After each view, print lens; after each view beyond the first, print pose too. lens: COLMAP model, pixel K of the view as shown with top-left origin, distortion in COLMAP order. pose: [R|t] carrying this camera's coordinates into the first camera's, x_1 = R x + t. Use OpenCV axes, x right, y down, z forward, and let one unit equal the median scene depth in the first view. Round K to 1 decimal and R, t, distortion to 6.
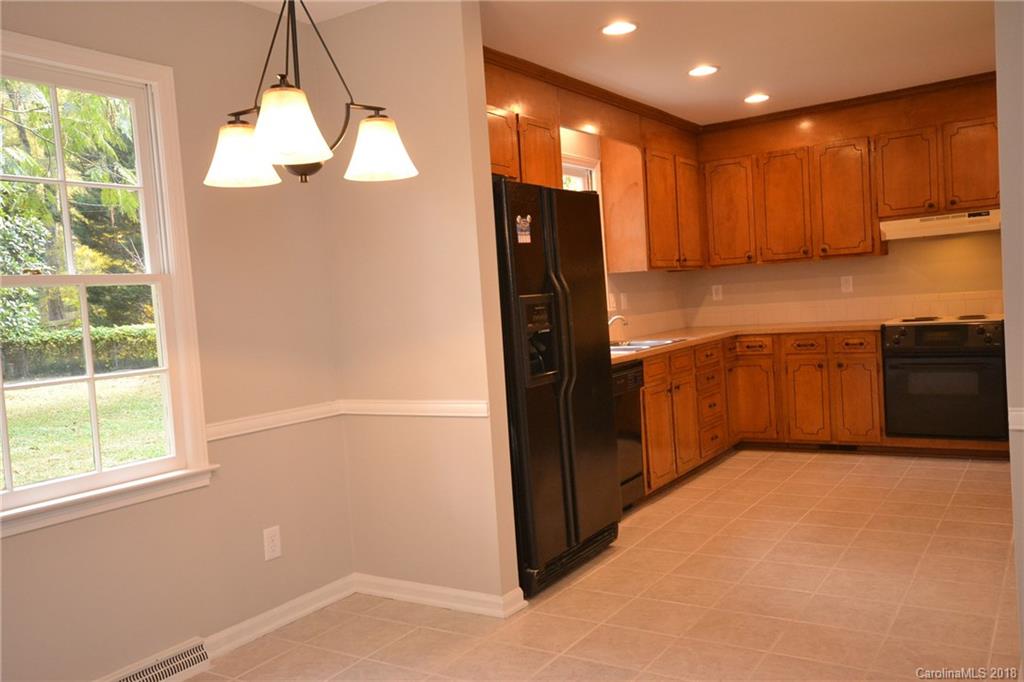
lens RADIAL K [[832.6, 0, 512.0], [0, 832.6, 341.0], [0, 0, 1]] dist [0.013144, 0.009044]
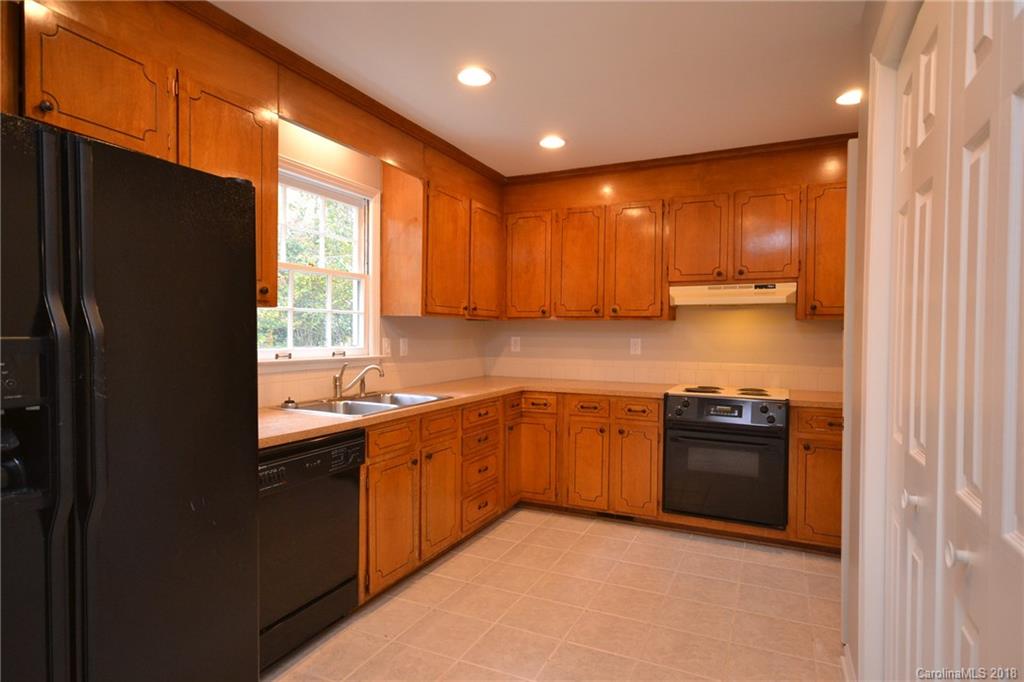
lens RADIAL K [[550.2, 0, 512.0], [0, 550.2, 341.0], [0, 0, 1]] dist [-0.002891, -0.000222]
pose [[0.988276, 0.075707, 0.132583, 0.178375], [-0.070357, 0.996525, -0.044587, -0.037115], [-0.135498, 0.034736, 0.990169, 0.391236]]
